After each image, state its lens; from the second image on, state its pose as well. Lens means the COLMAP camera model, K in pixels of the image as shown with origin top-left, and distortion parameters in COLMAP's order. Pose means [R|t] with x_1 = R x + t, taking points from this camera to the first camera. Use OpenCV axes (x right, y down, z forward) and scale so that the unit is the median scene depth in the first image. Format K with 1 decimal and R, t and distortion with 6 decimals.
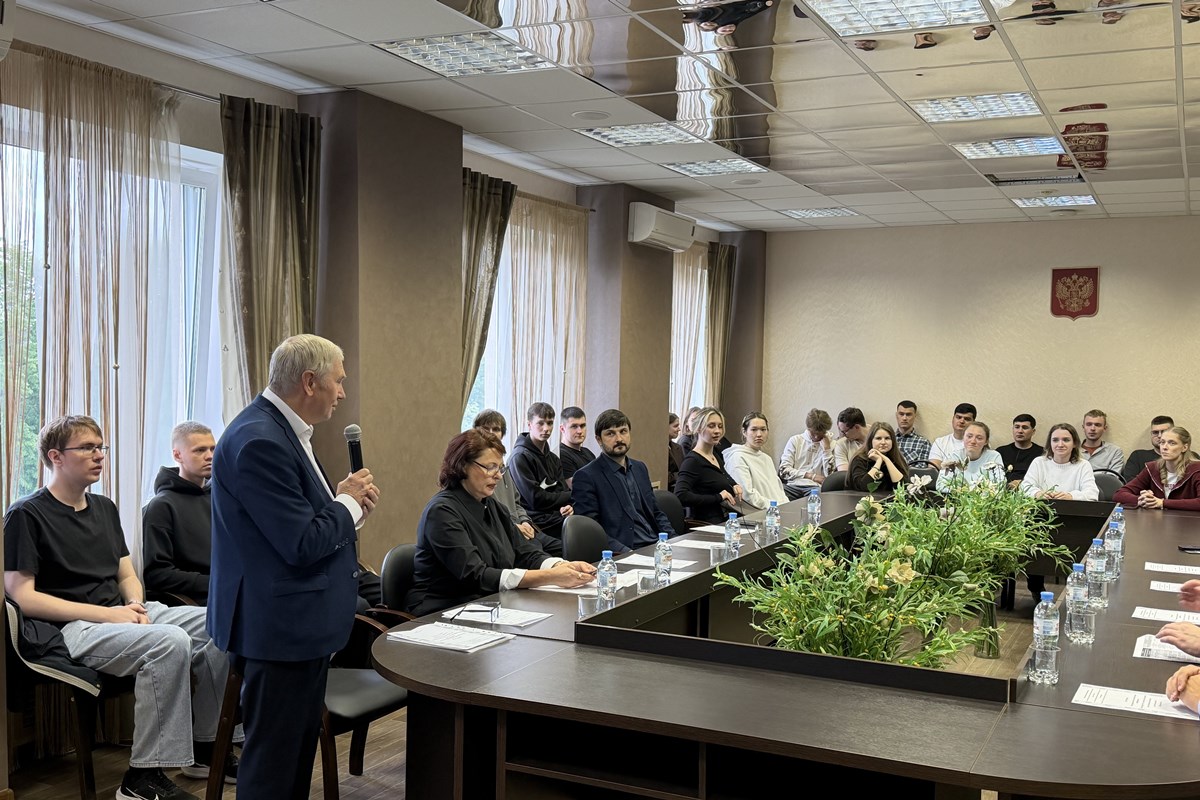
lens RADIAL K [[1211.8, 0, 600.0], [0, 1211.8, 400.0], [0, 0, 1]] dist [0.003383, -0.002047]
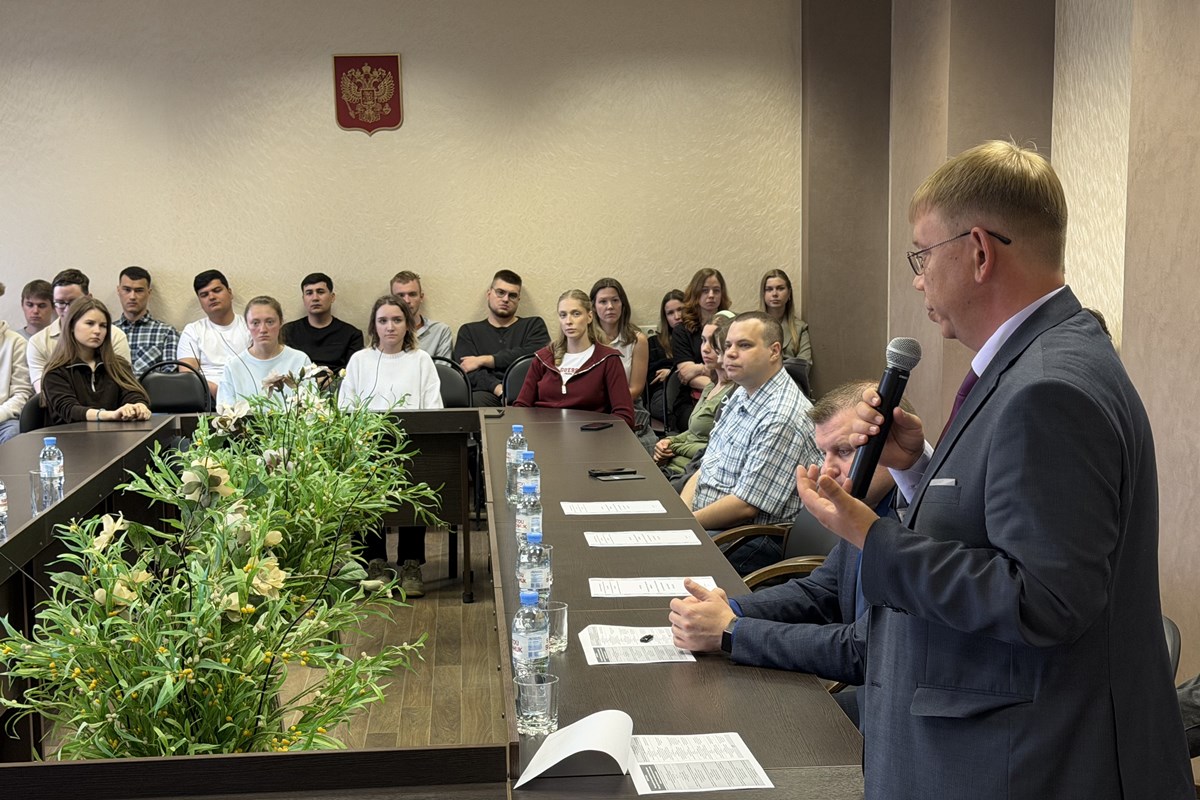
lens RADIAL K [[1784.8, 0, 600.0], [0, 1784.8, 400.0], [0, 0, 1]] dist [-0.031871, 0.561587]
pose [[0.835802, -0.083916, 0.542580, -0.066240], [0.031854, 0.993997, 0.104664, -0.025448], [-0.548106, -0.070195, 0.833458, 0.130057]]
